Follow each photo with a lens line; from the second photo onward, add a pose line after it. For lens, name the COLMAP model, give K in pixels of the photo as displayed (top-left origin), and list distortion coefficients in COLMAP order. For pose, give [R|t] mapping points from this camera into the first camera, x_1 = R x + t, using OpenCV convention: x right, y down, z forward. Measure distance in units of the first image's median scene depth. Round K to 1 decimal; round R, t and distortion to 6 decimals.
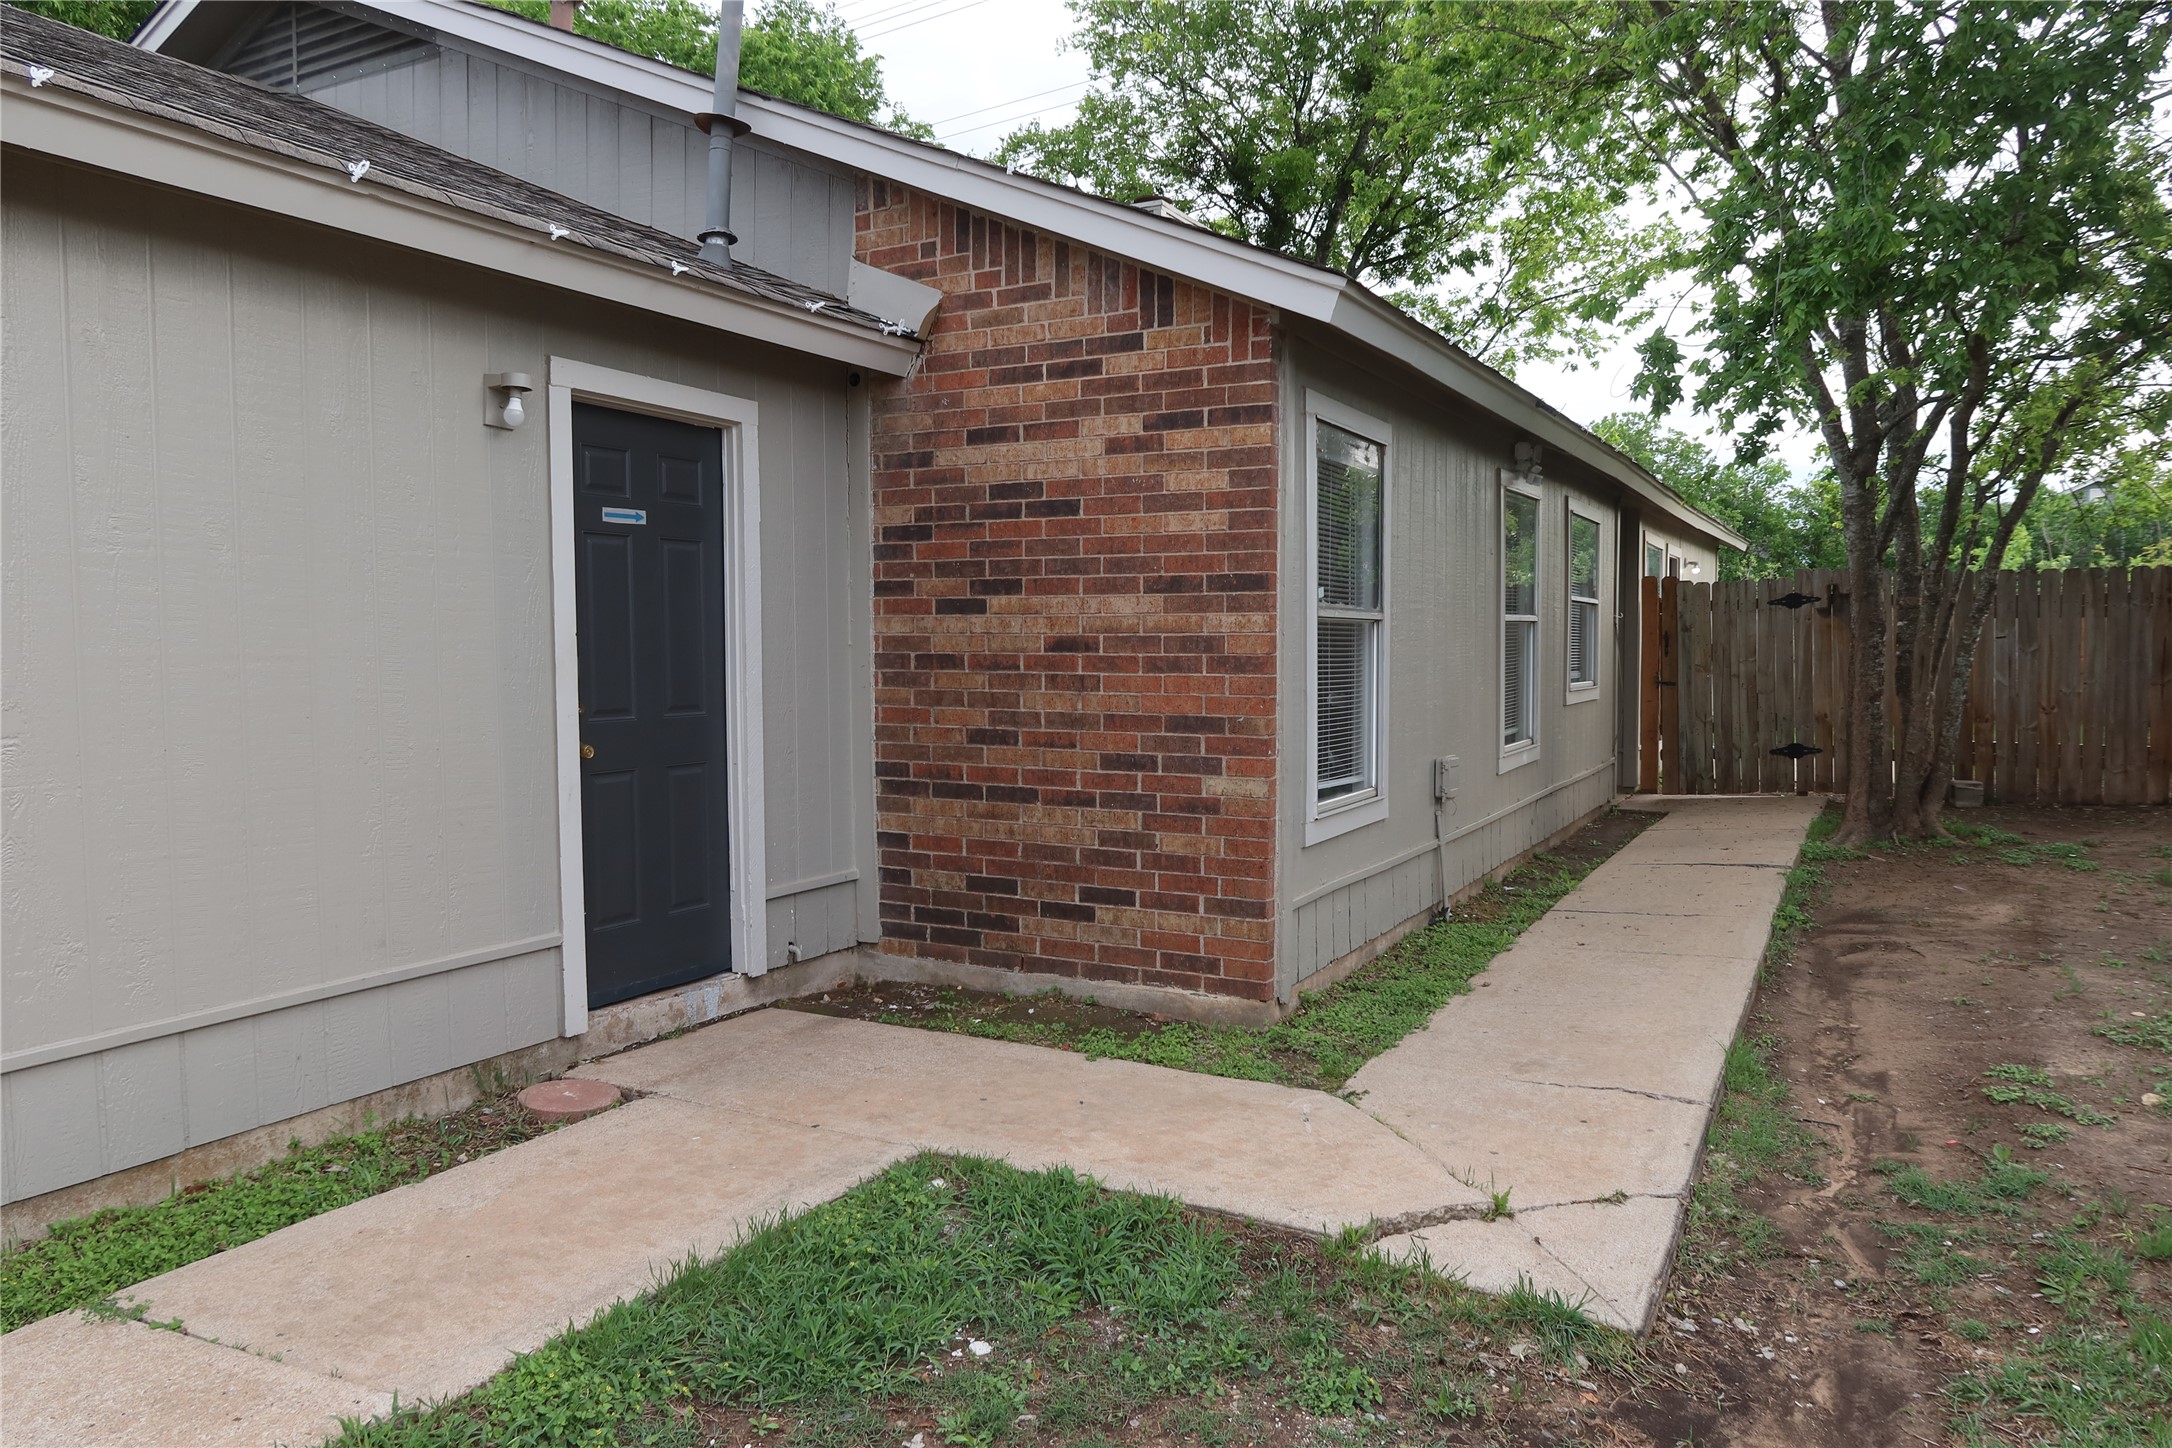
lens RADIAL K [[1437.3, 0, 1086.0], [0, 1437.3, 696.0], [0, 0, 1]] dist [-0.007319, 0.002854]
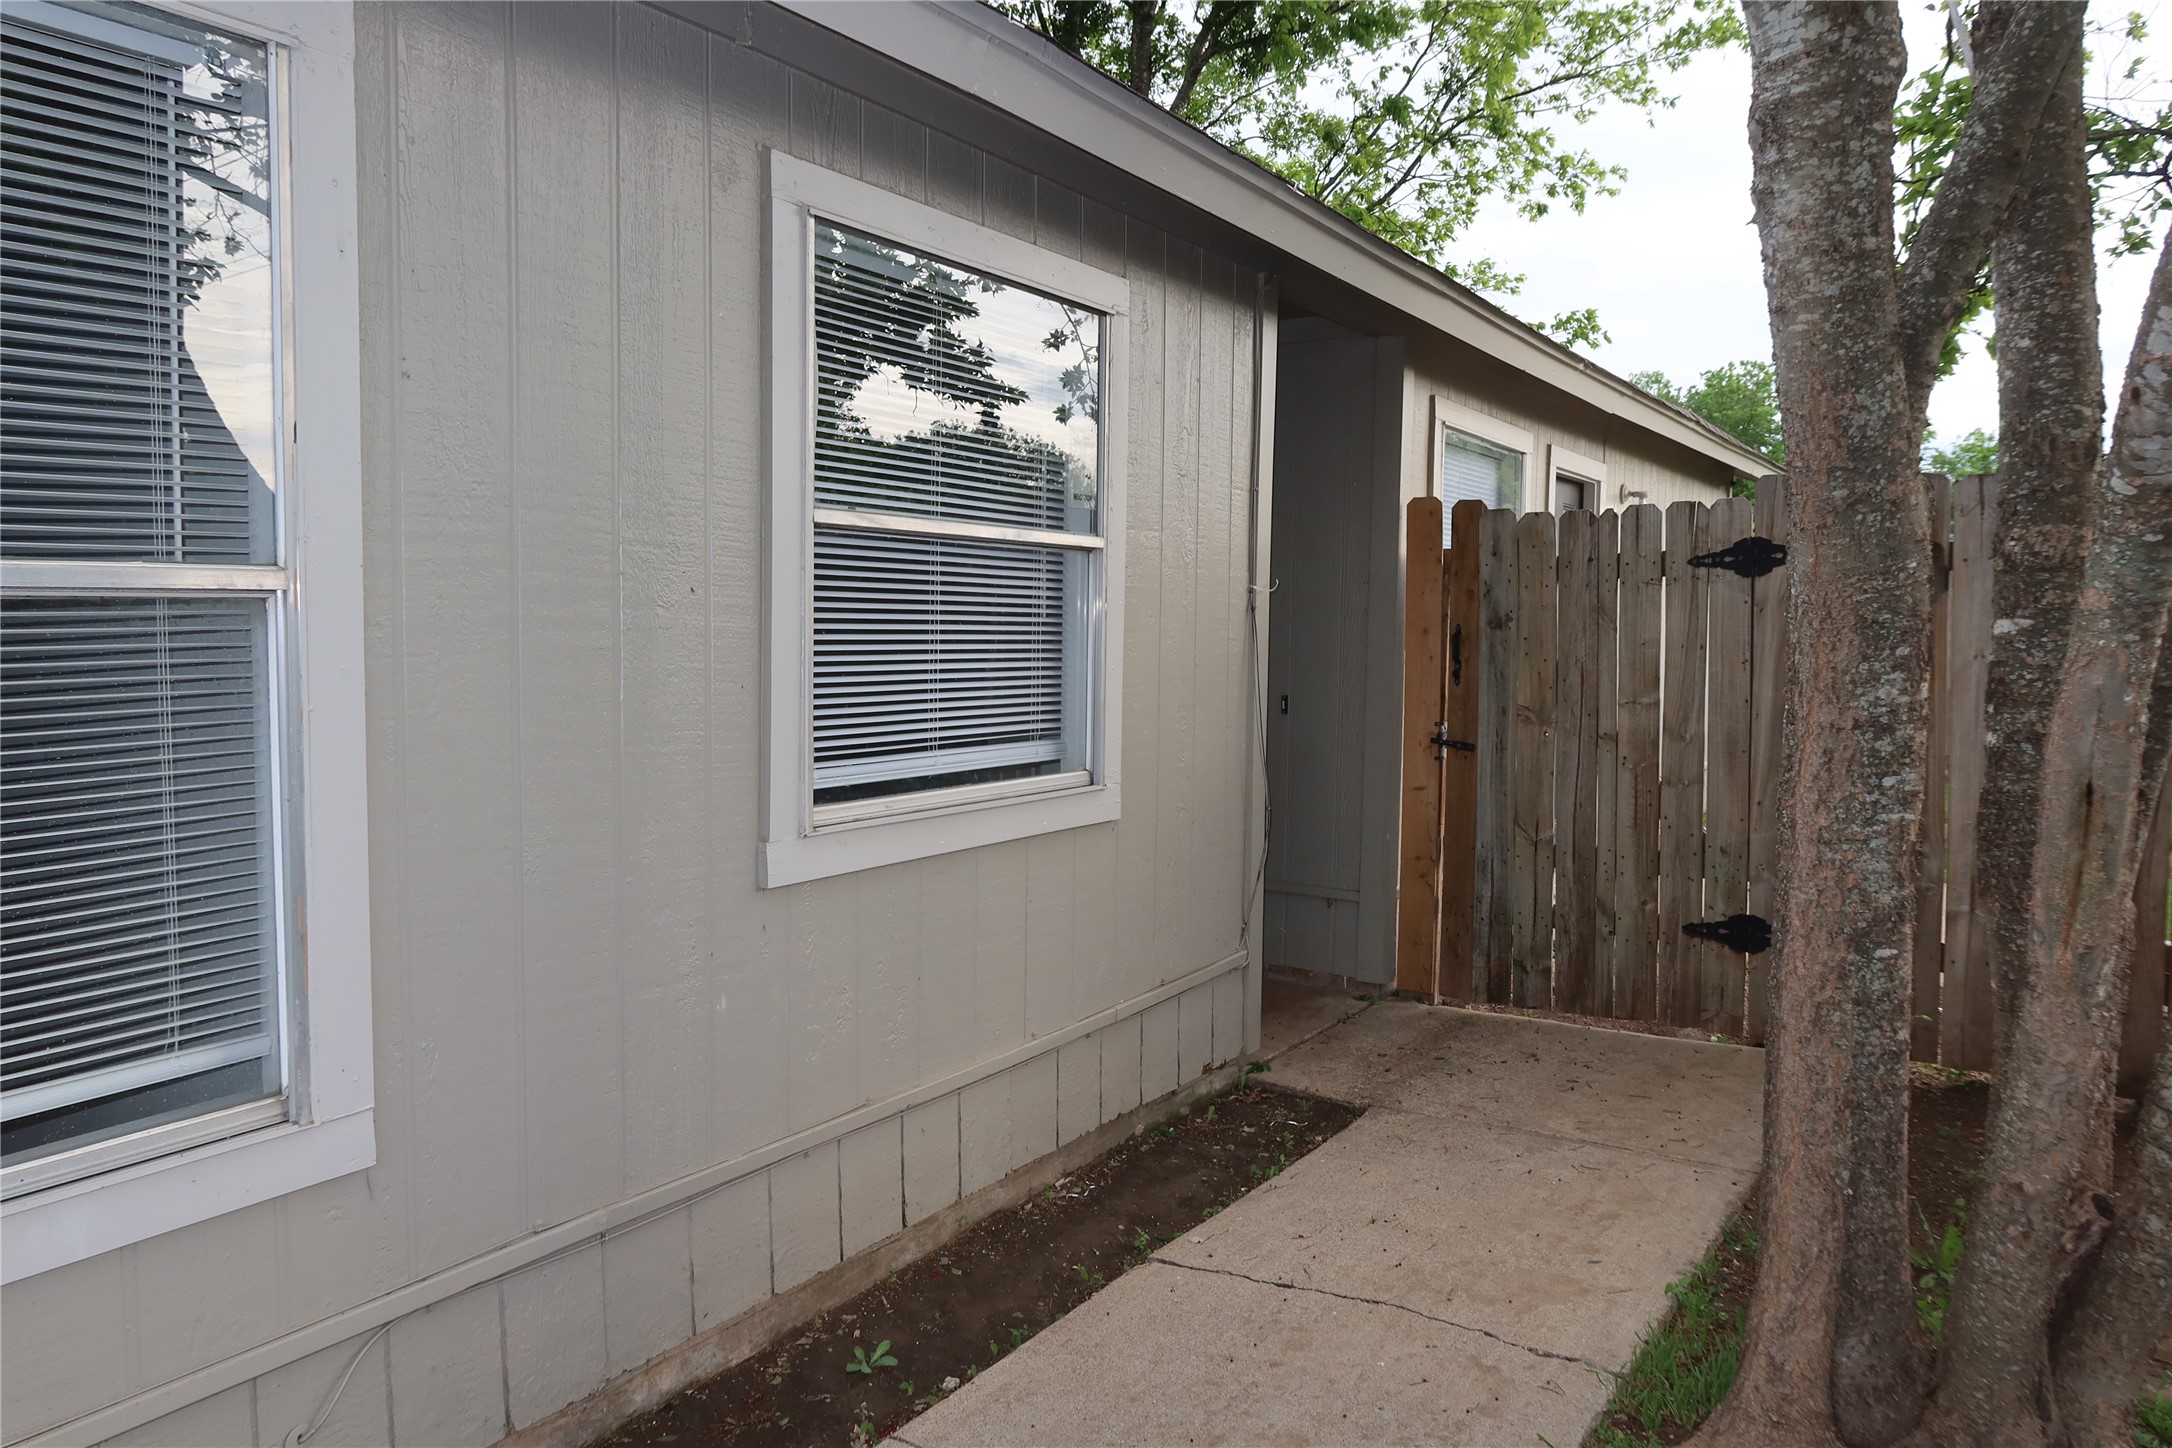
lens RADIAL K [[1437.3, 0, 1086.0], [0, 1437.3, 696.0], [0, 0, 1]] dist [-0.007319, 0.002854]
pose [[0.996790, 0.024357, -0.076262, 0.698960], [-0.022342, 0.999381, 0.027169, -0.070765], [0.076877, -0.025378, 0.996718, 1.203599]]
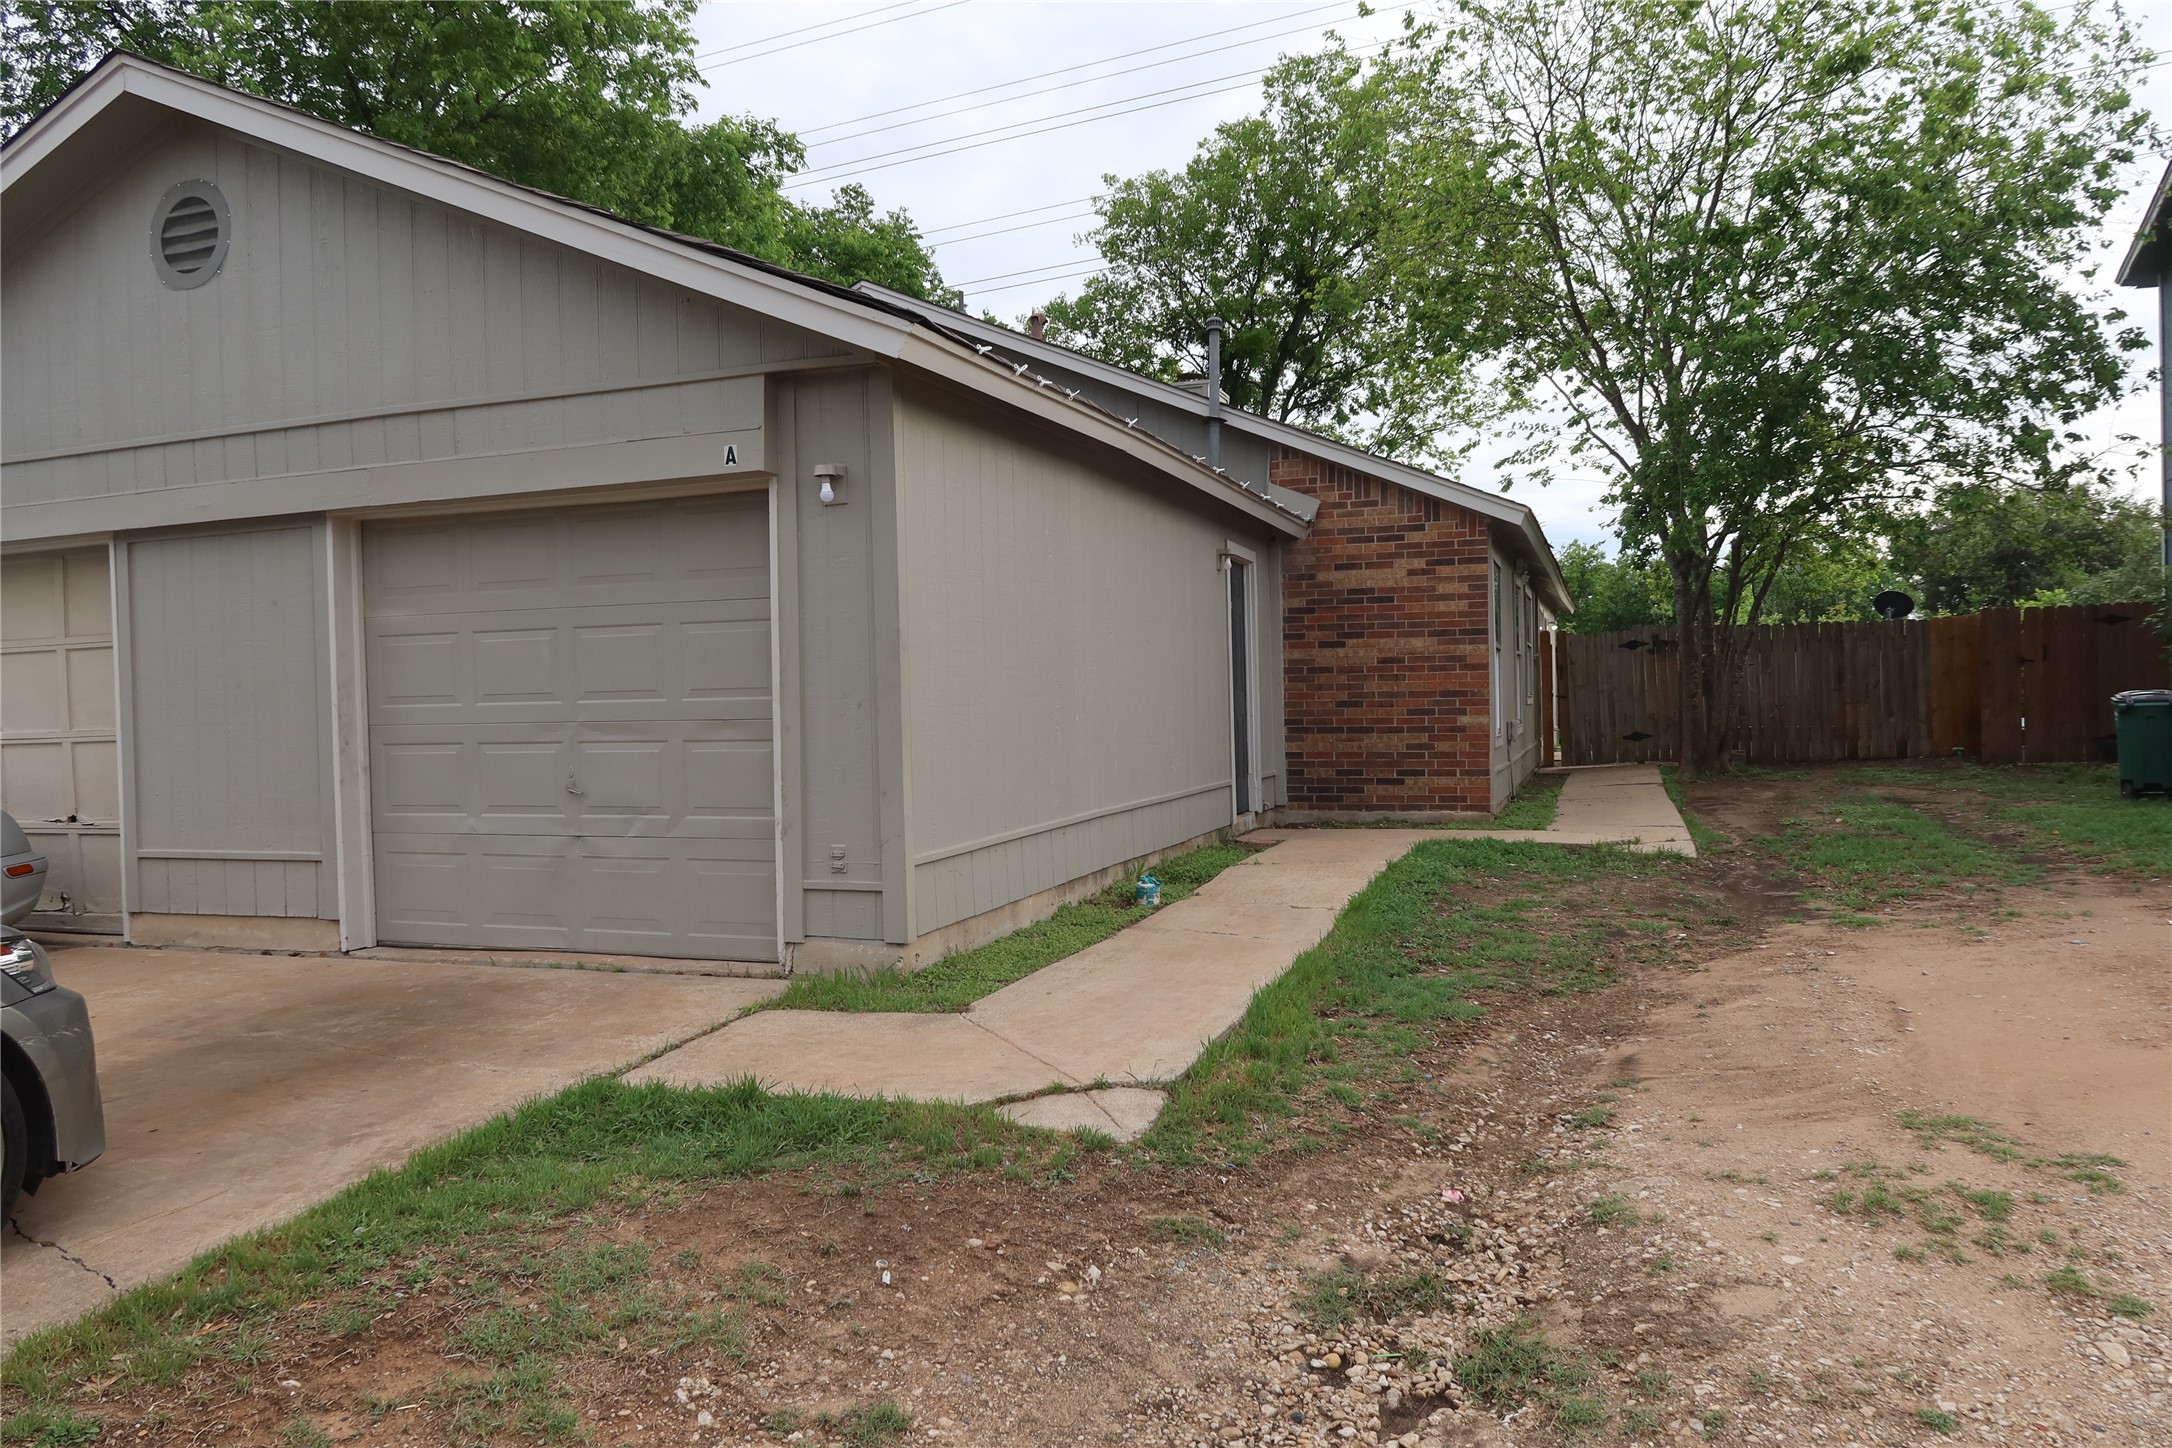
lens RADIAL K [[1437.3, 0, 1086.0], [0, 1437.3, 696.0], [0, 0, 1]] dist [-0.007319, 0.002854]
pose [[0.987653, -0.015039, 0.155931, -0.798524], [0.021814, 0.998887, -0.041828, 0.098740], [-0.155128, 0.044714, 0.986882, -1.087177]]
